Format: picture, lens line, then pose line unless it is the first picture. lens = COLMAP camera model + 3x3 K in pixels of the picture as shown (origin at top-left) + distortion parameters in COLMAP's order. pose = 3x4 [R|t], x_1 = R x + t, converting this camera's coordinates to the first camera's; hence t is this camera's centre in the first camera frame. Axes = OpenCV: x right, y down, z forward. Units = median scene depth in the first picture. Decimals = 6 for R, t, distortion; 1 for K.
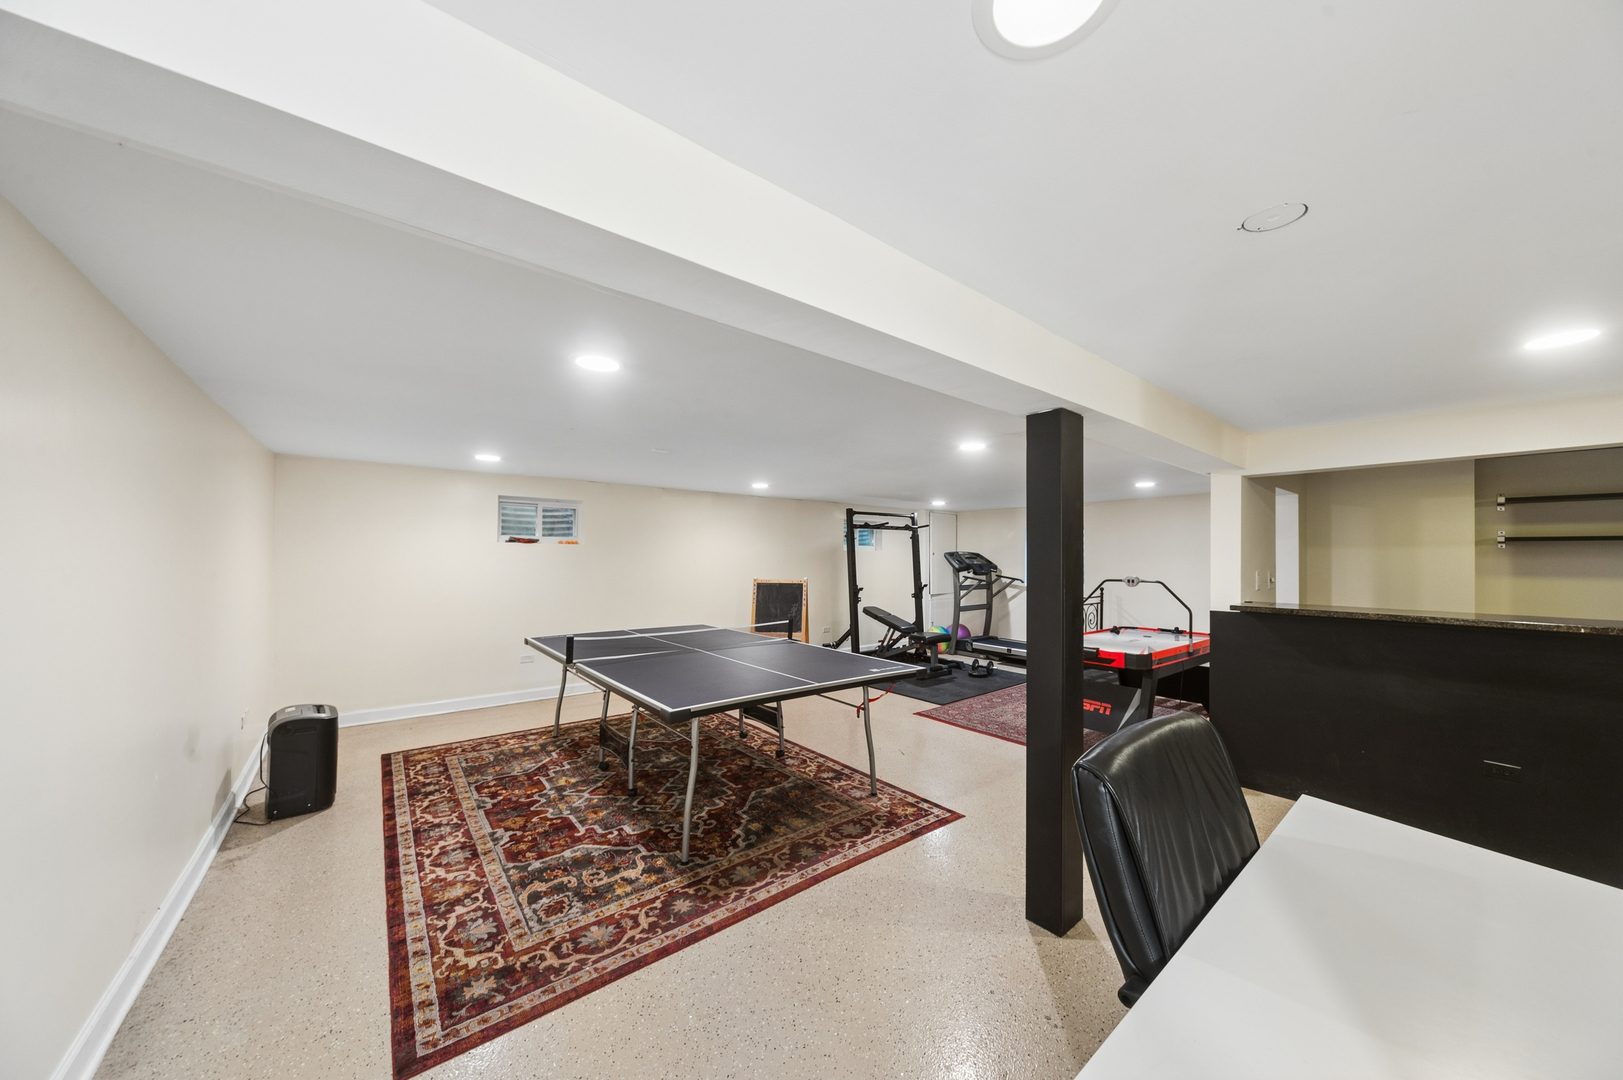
lens RADIAL K [[567.8, 0, 823.0], [0, 567.8, 543.7], [0, 0, 1]] dist [-0.011490, -0.000816]
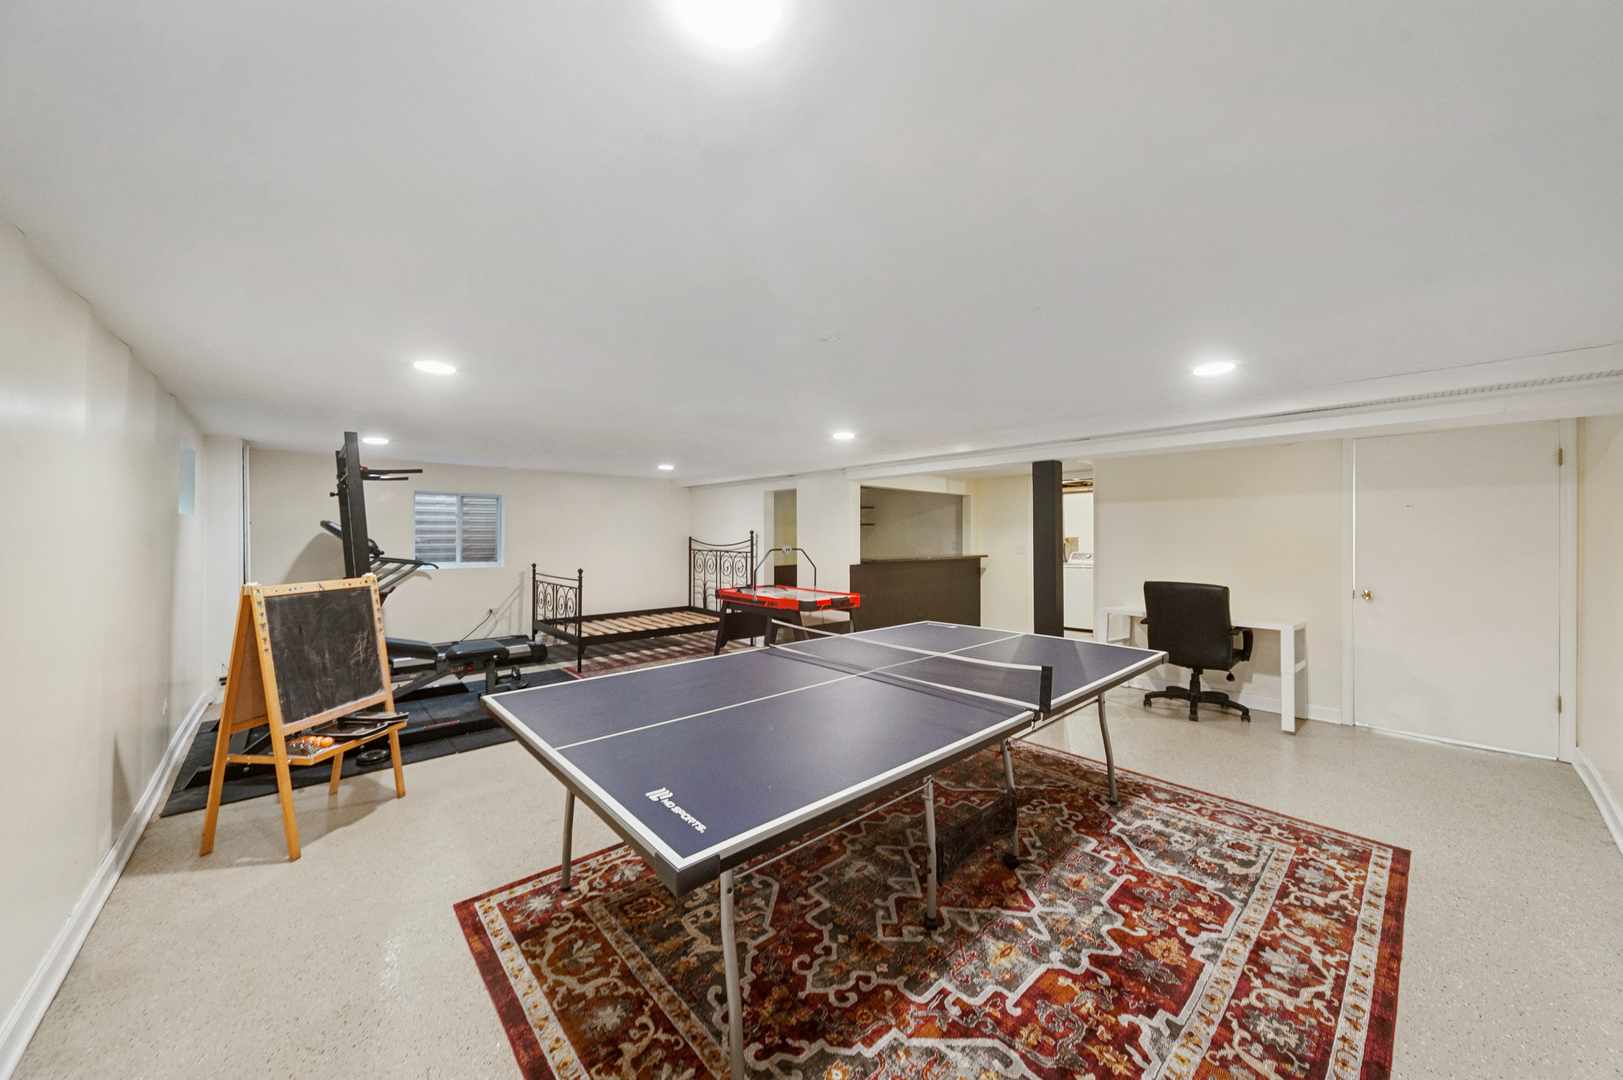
lens RADIAL K [[567.8, 0, 820.3], [0, 567.8, 540.3], [0, 0, 1]] dist [-0.011490, -0.000816]
pose [[-0.067918, -0.009000, 0.997650, -1.381934], [-0.020990, 0.999751, 0.007590, 0.037818], [-0.997470, -0.020425, -0.068090, 1.734004]]
